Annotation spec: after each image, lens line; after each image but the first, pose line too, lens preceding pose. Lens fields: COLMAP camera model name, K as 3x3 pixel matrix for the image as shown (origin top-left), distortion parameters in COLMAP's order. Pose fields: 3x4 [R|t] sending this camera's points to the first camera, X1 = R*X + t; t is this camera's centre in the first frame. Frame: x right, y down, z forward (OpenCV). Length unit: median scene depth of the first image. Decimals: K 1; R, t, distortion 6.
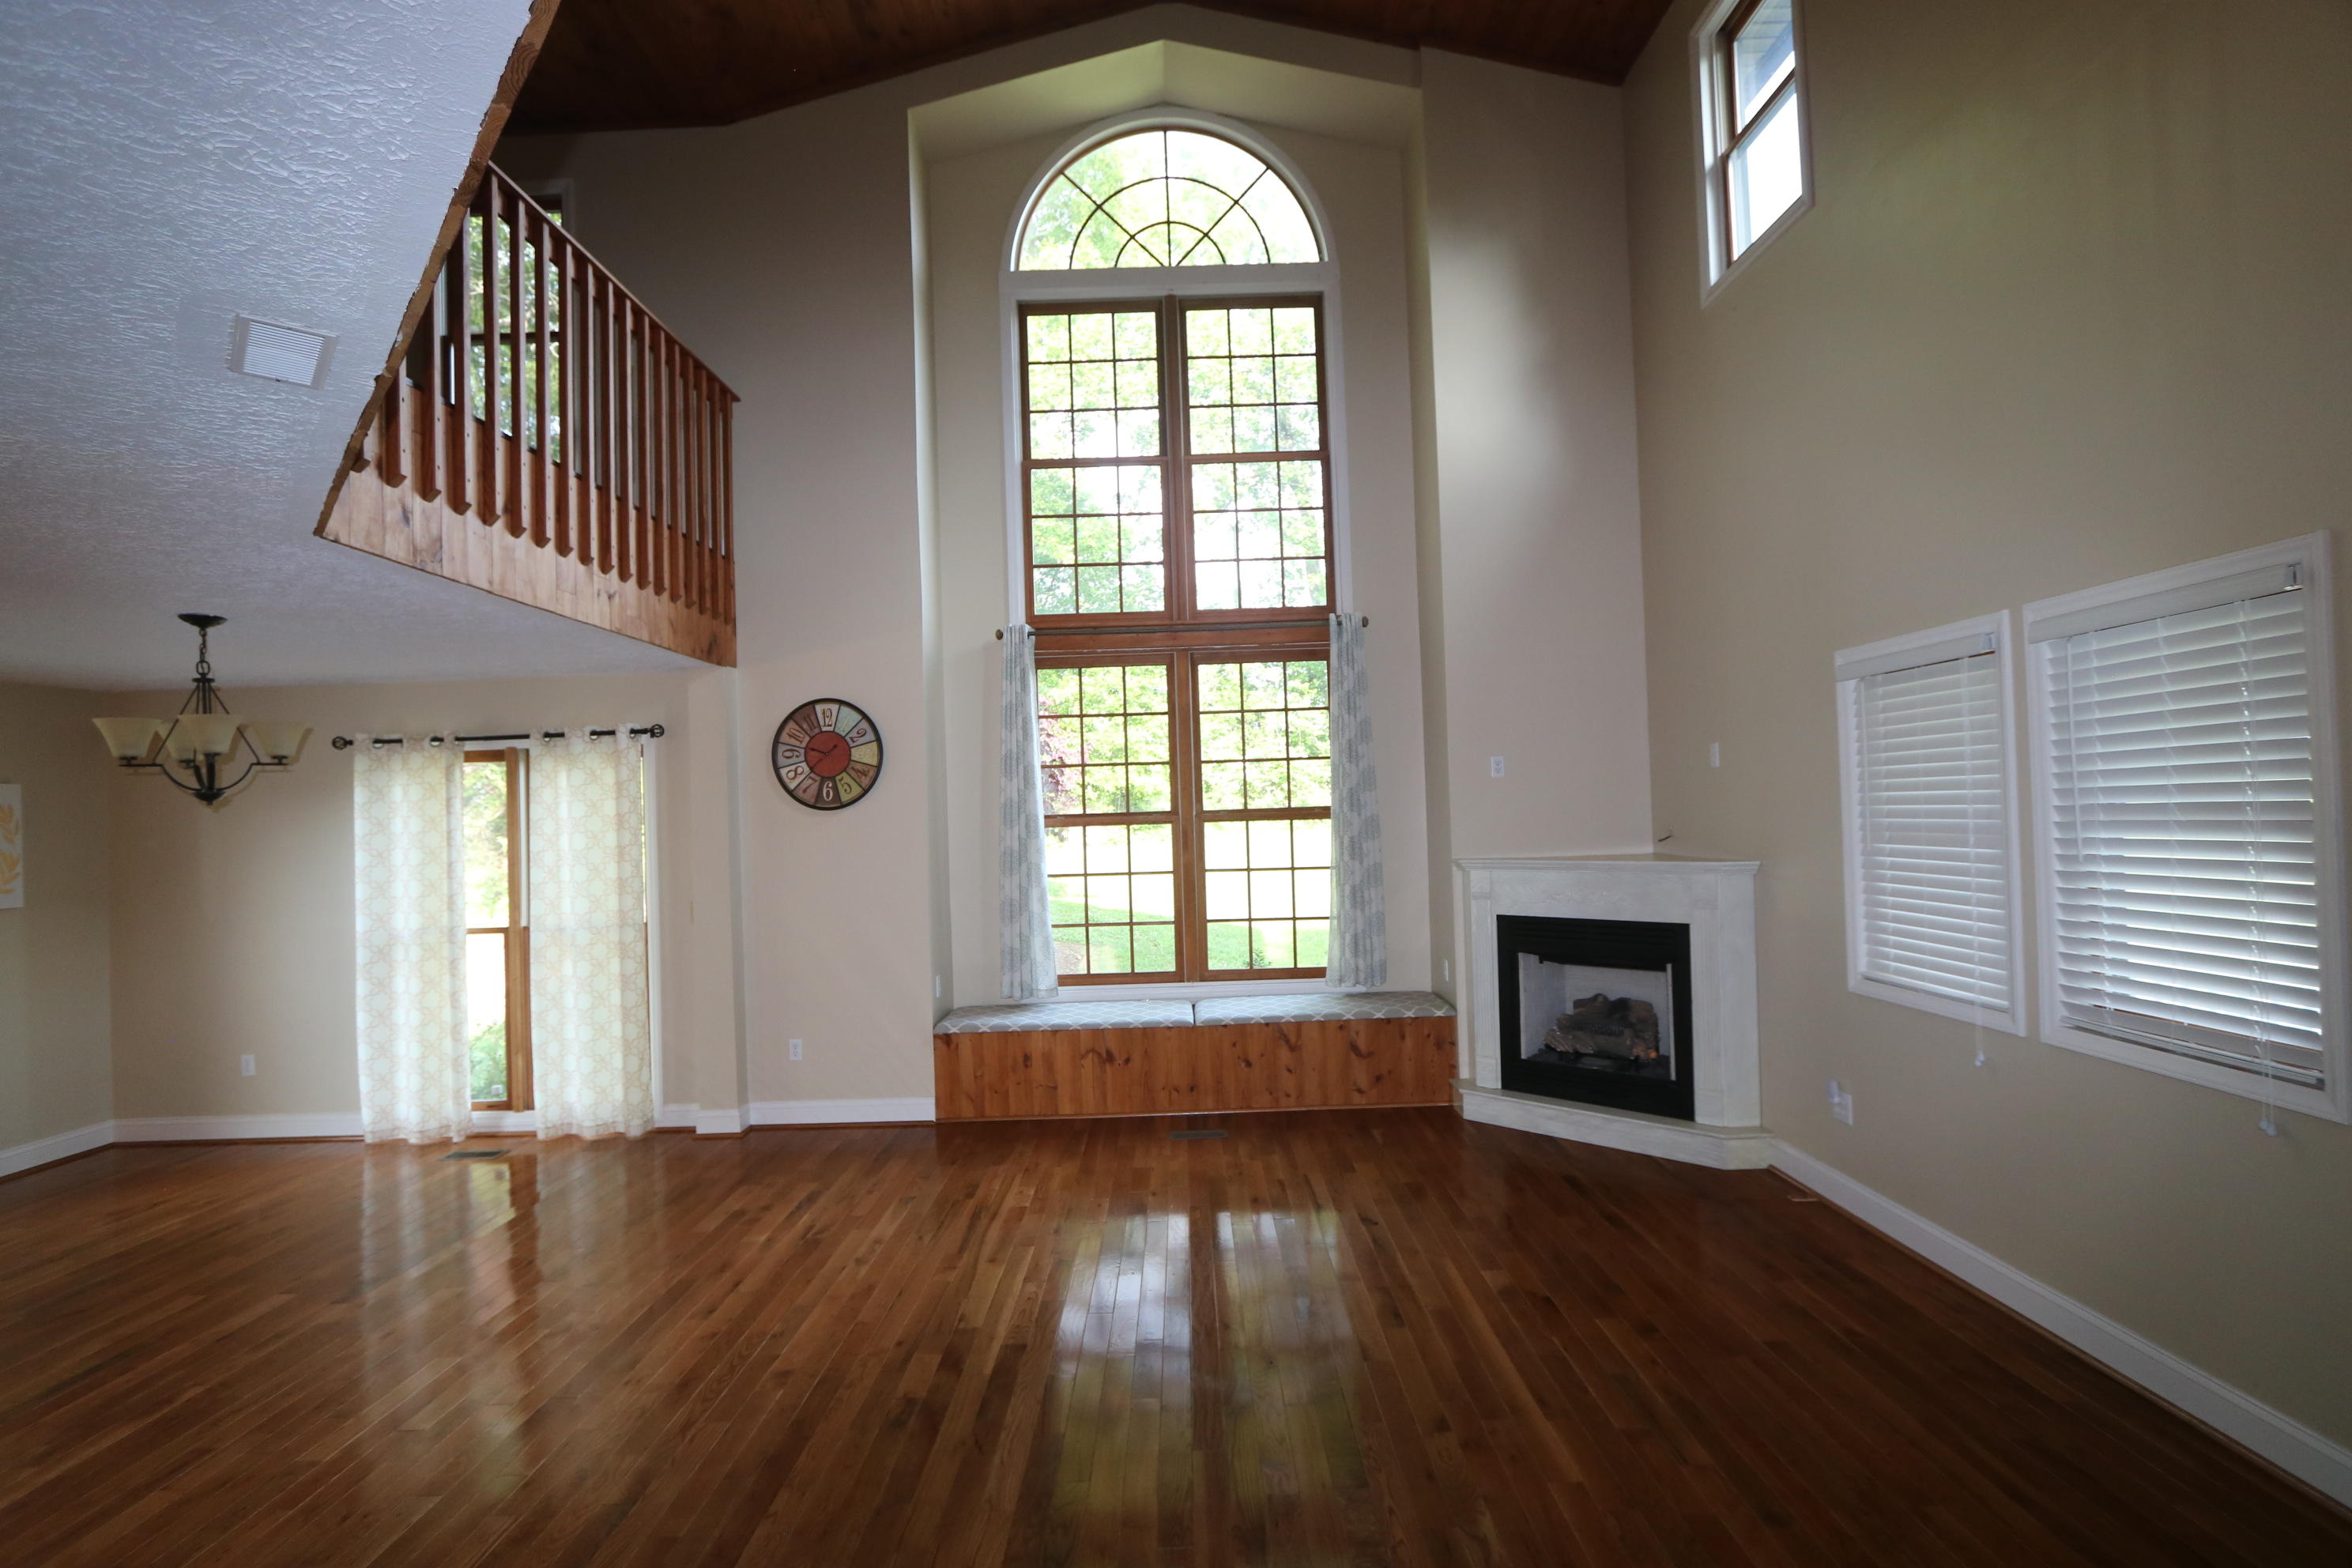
lens RADIAL K [[1096.8, 0, 1177.3], [0, 1096.8, 800.0], [0, 0, 1]] dist [-0.013976, 0.001239]
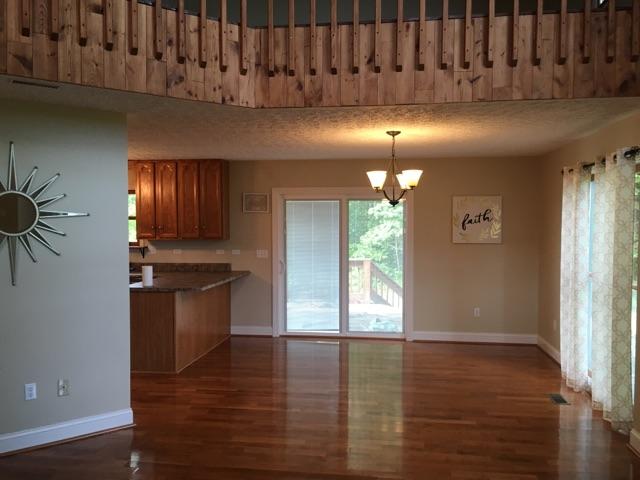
lens RADIAL K [[545.3, 0, 320.0], [0, 545.3, 240.0], [0, 0, 1]] dist [0.099681, -0.143461]
pose [[-0.132264, 0.068457, -0.988848, 0.283778], [0.016445, 0.997626, 0.066865, -0.004367], [0.991078, -0.007418, -0.133076, 0.701731]]
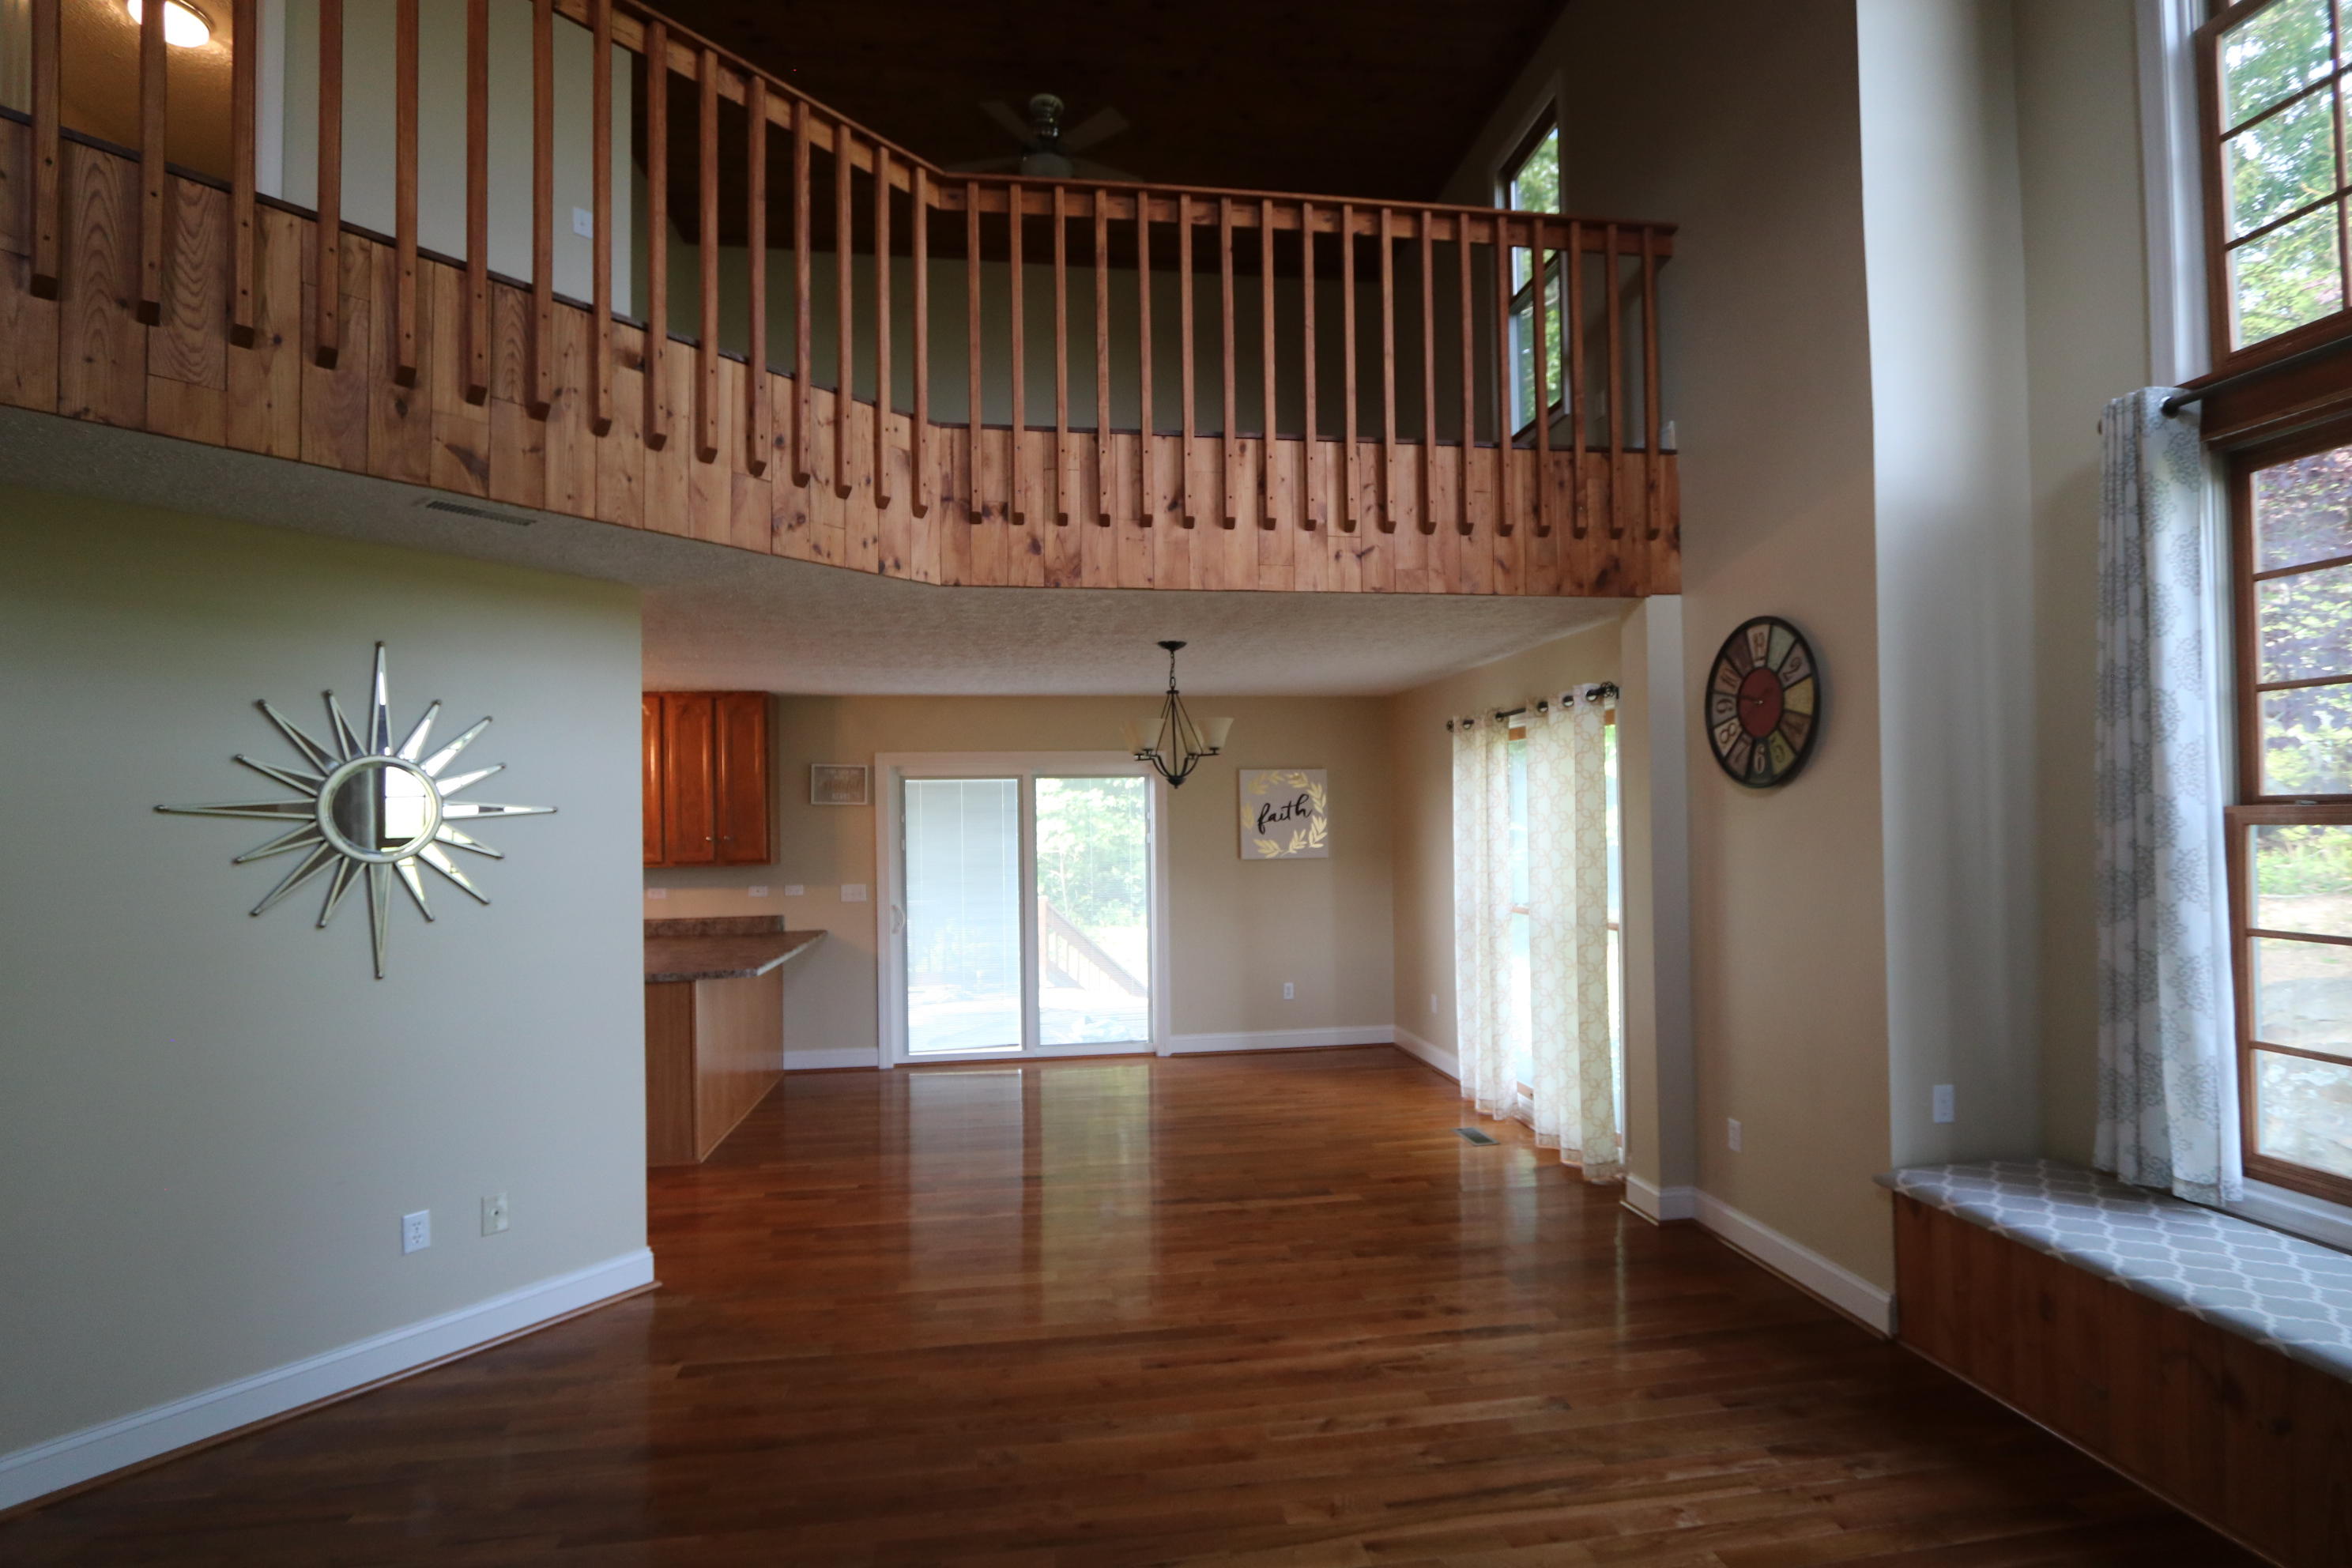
lens RADIAL K [[1096.8, 0, 1177.3], [0, 1096.8, 800.0], [0, 0, 1]] dist [-0.013976, 0.001239]
pose [[0.147580, 0.013307, -0.988961, 0.281923], [0.022619, 0.999603, 0.016825, -0.002607], [0.988792, -0.024852, 0.147220, 0.568340]]
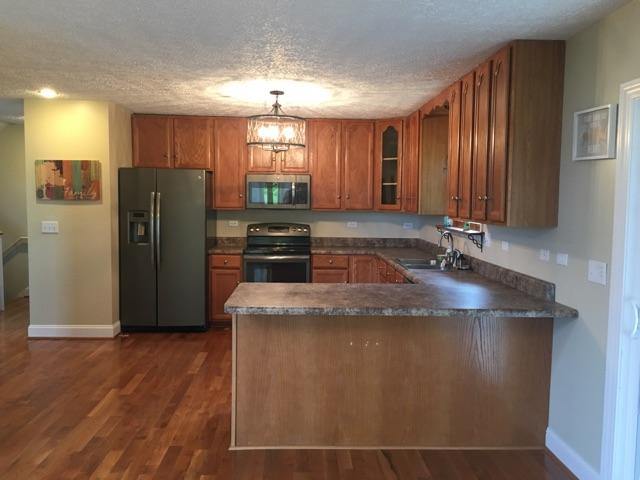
lens RADIAL K [[545.3, 0, 320.0], [0, 545.3, 240.0], [0, 0, 1]] dist [0.099681, -0.143461]
pose [[-0.998540, 0.021470, -0.049569, -0.738928], [0.018114, 0.997576, 0.067187, 0.049915], [0.050891, 0.066191, -0.996508, 0.868620]]
